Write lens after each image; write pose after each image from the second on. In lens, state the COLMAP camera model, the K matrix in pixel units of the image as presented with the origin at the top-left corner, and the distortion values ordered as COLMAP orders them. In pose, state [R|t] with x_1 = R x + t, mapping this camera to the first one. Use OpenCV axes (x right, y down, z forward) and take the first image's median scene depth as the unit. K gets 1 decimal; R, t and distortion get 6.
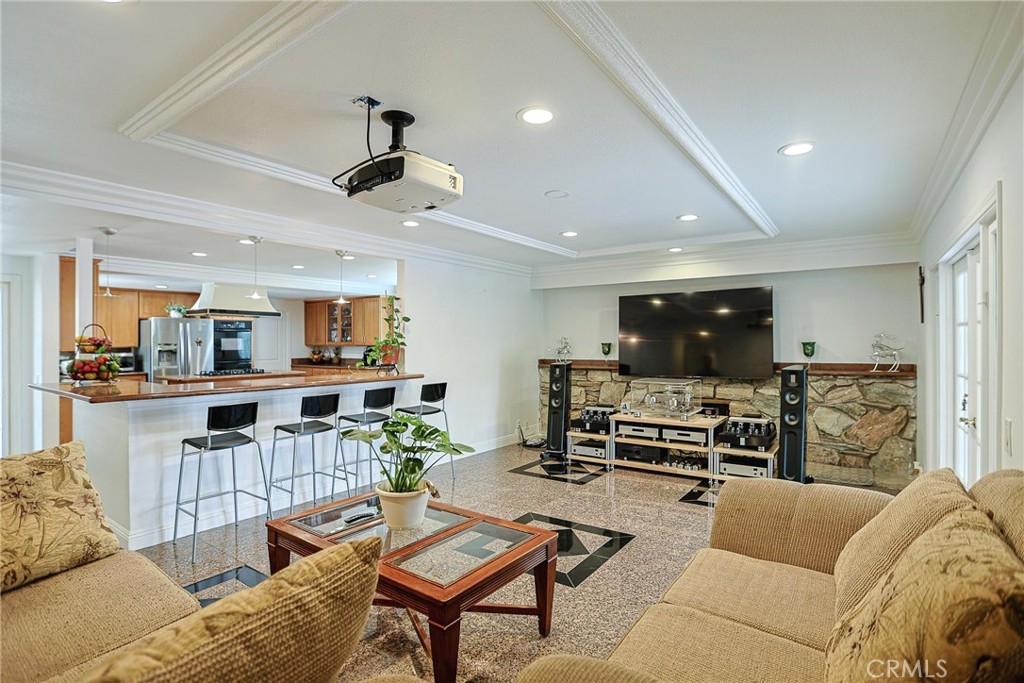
lens RADIAL K [[449.7, 0, 512.0], [0, 449.7, 341.5], [0, 0, 1]] dist [-0.018569, -0.000011]
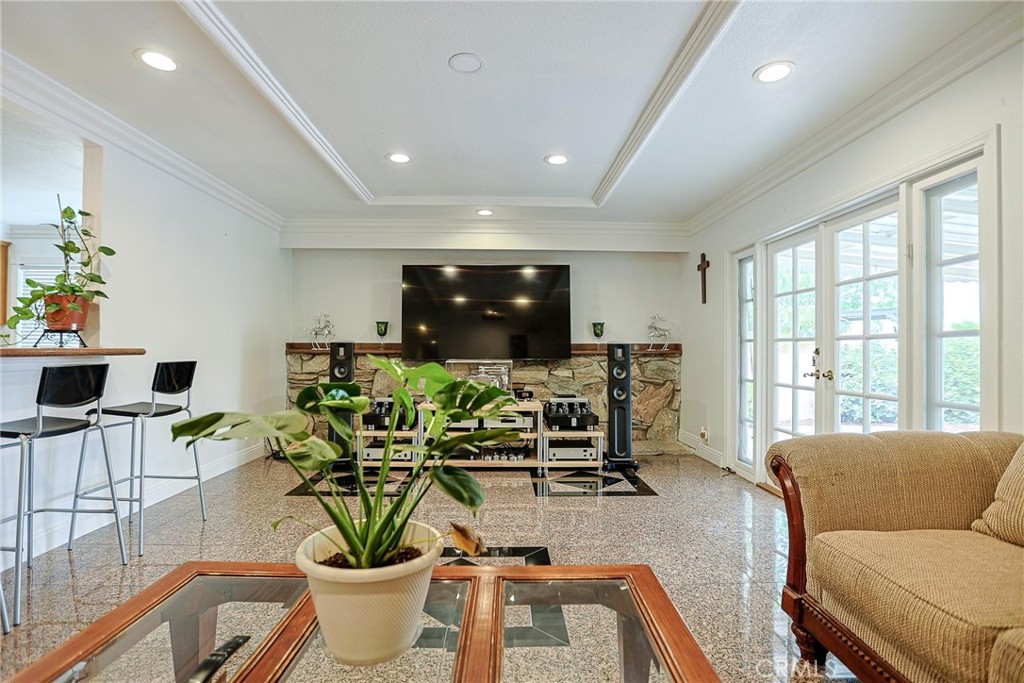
lens RADIAL K [[493.7, 0, 519.5], [0, 493.7, 332.7], [0, 0, 1]] dist [-0.079017, 0.053172]
pose [[0.825247, 0.021381, 0.564367, -0.132453], [-0.017120, 0.999771, -0.012842, 0.046966], [-0.564512, 0.000936, 0.825424, 0.194822]]
